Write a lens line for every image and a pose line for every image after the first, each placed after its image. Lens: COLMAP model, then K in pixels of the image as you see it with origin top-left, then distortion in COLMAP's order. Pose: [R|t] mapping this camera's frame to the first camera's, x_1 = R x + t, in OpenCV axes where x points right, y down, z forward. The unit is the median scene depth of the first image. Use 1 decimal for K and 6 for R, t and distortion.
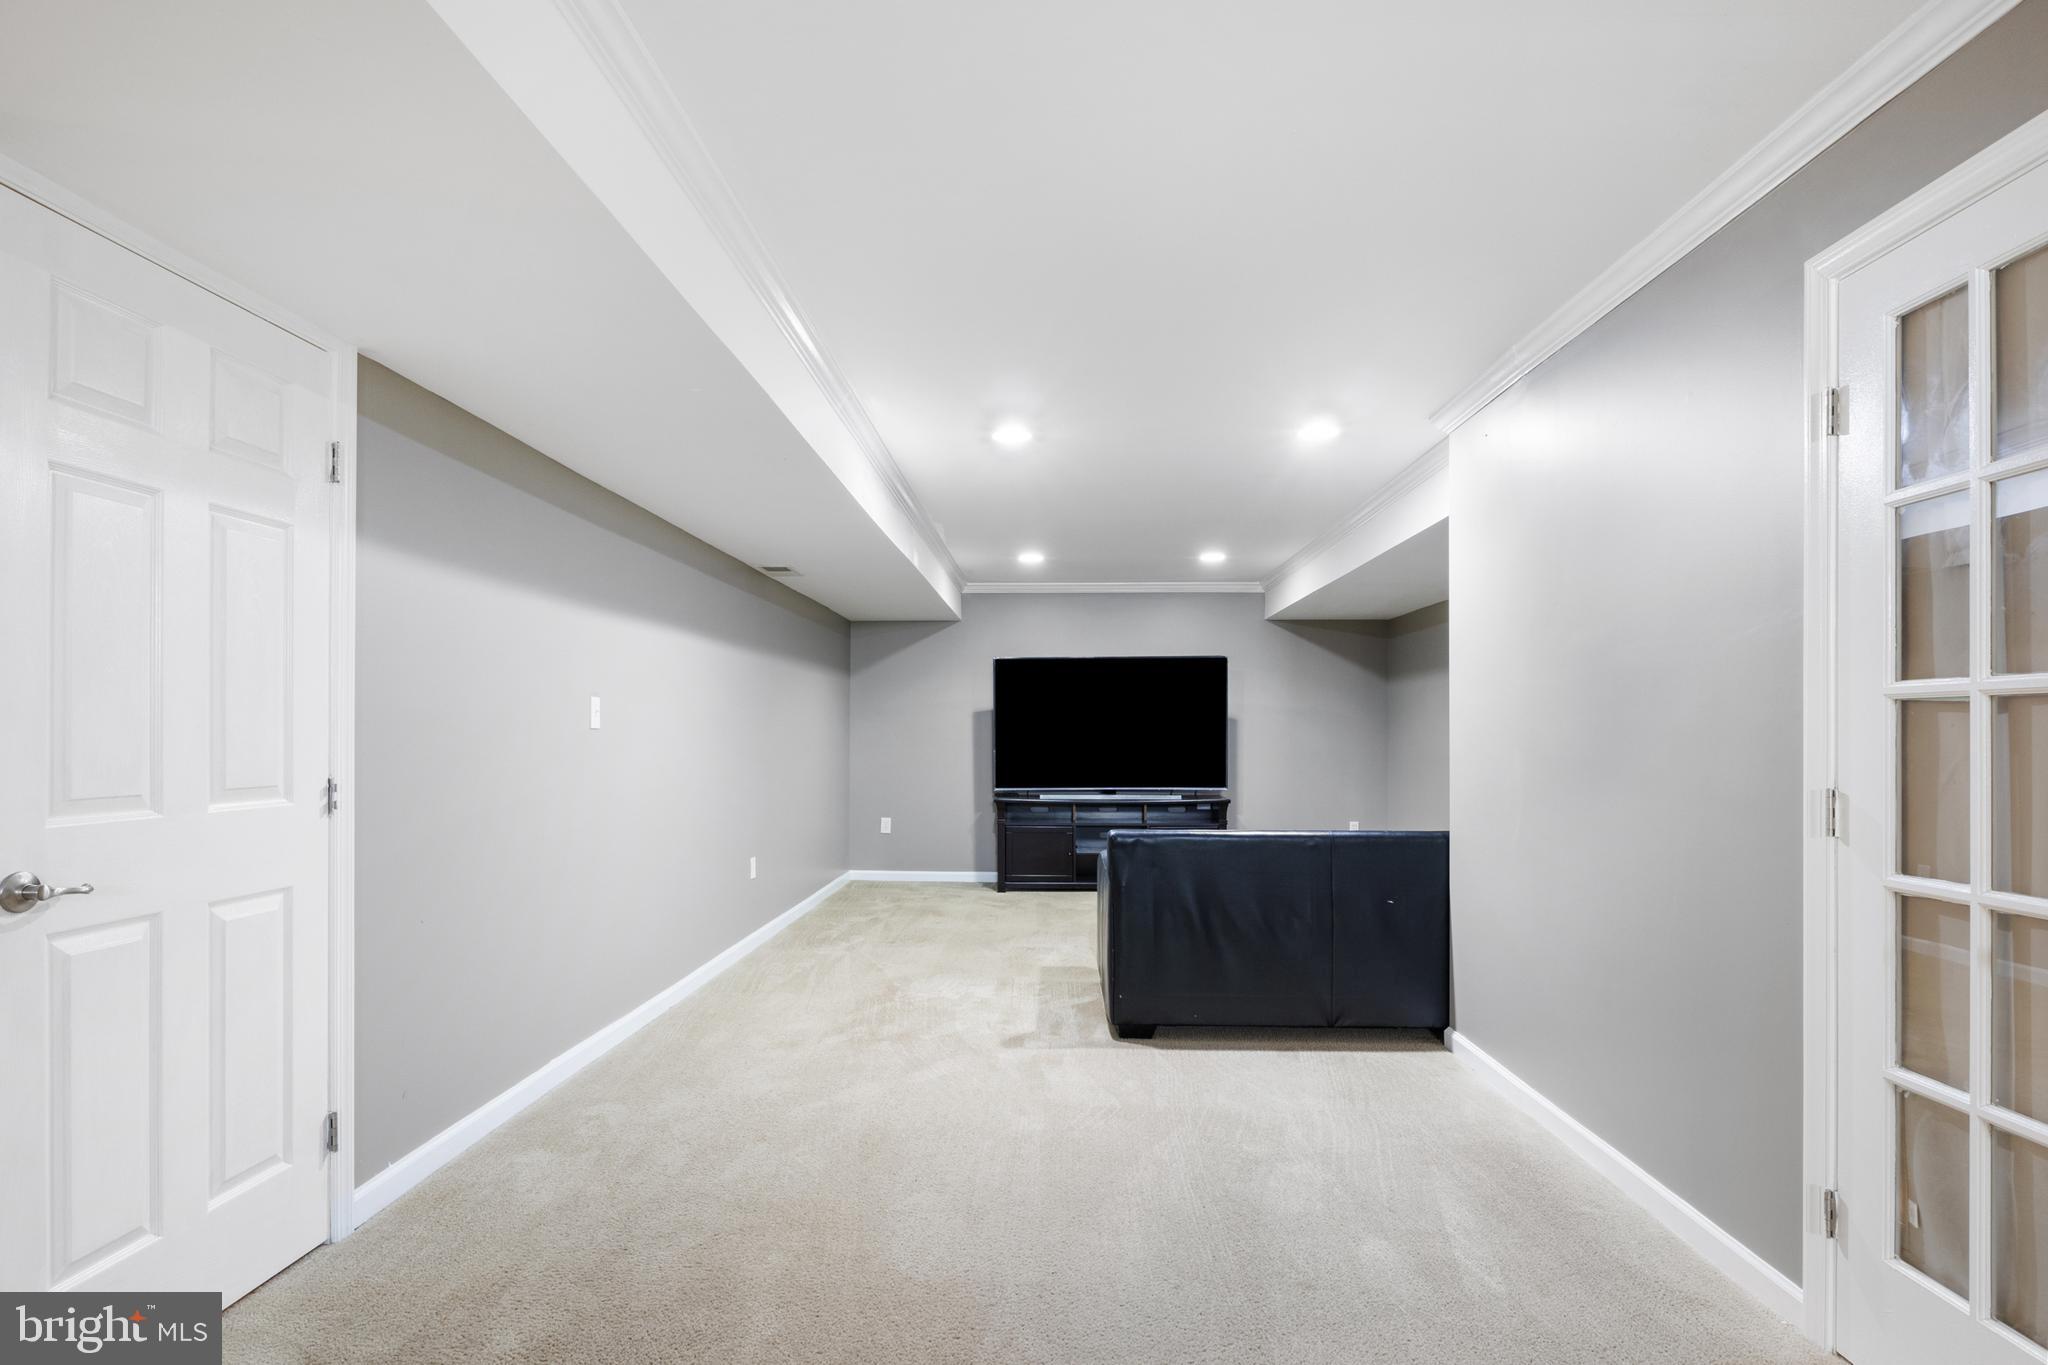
lens RADIAL K [[1066.8, 0, 1026.6], [0, 1066.8, 732.9], [0, 0, 1]] dist [0.000204, -0.000004]
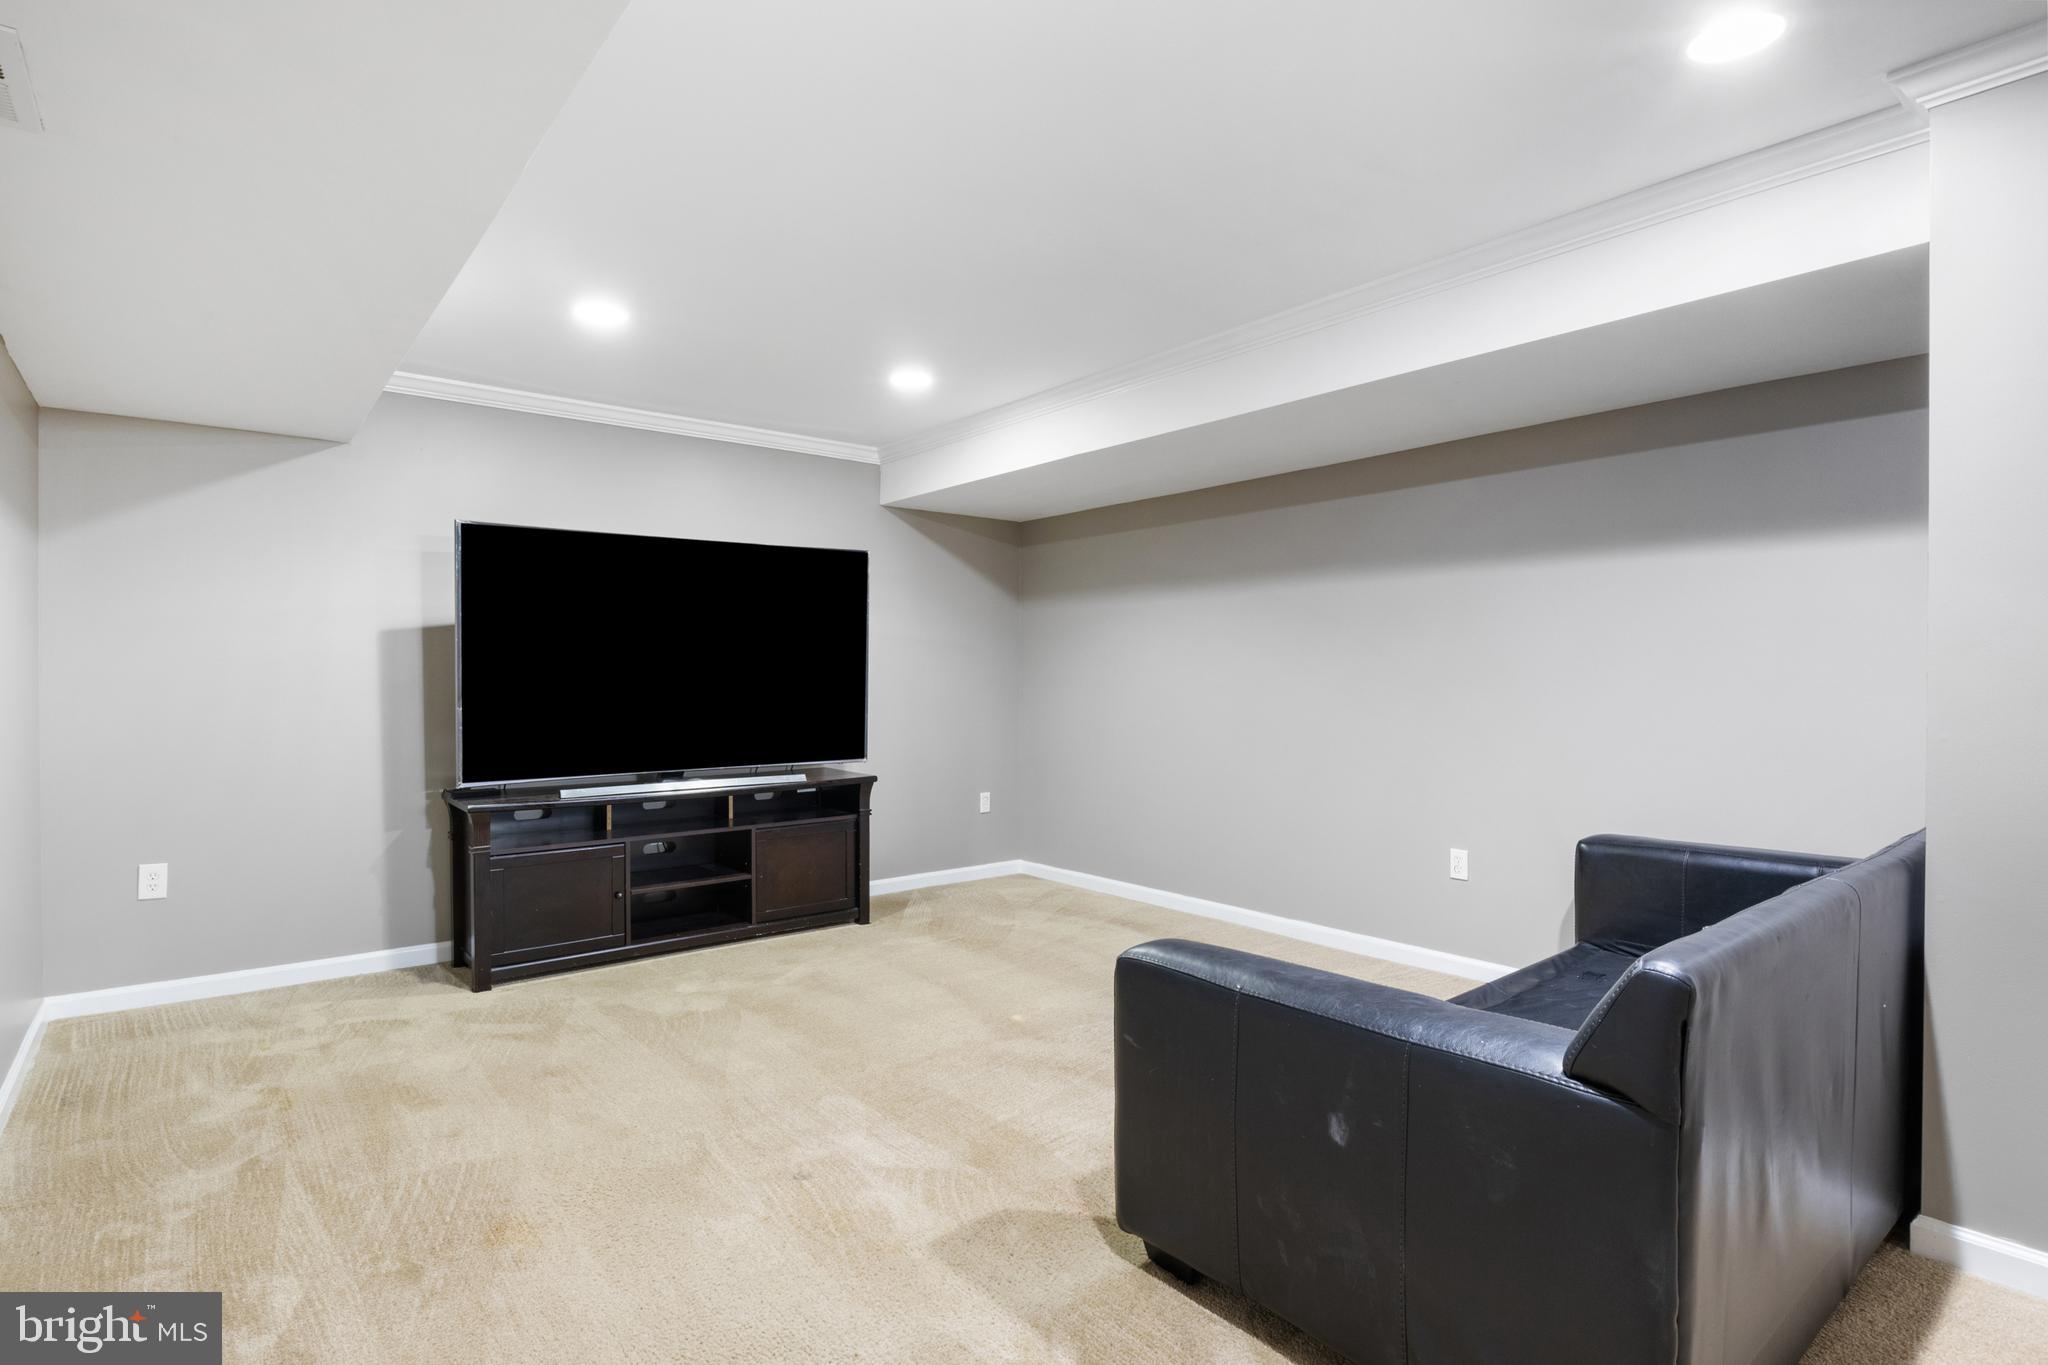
lens RADIAL K [[1028.0, 0, 1022.9], [0, 1028.0, 703.6], [0, 0, 1]] dist [-0.001593, -0.000108]
pose [[0.762232, -0.018290, 0.647046, -0.136064], [0.003157, 0.999694, 0.024539, 0.003755], [-0.647296, -0.016662, 0.762056, 0.456678]]
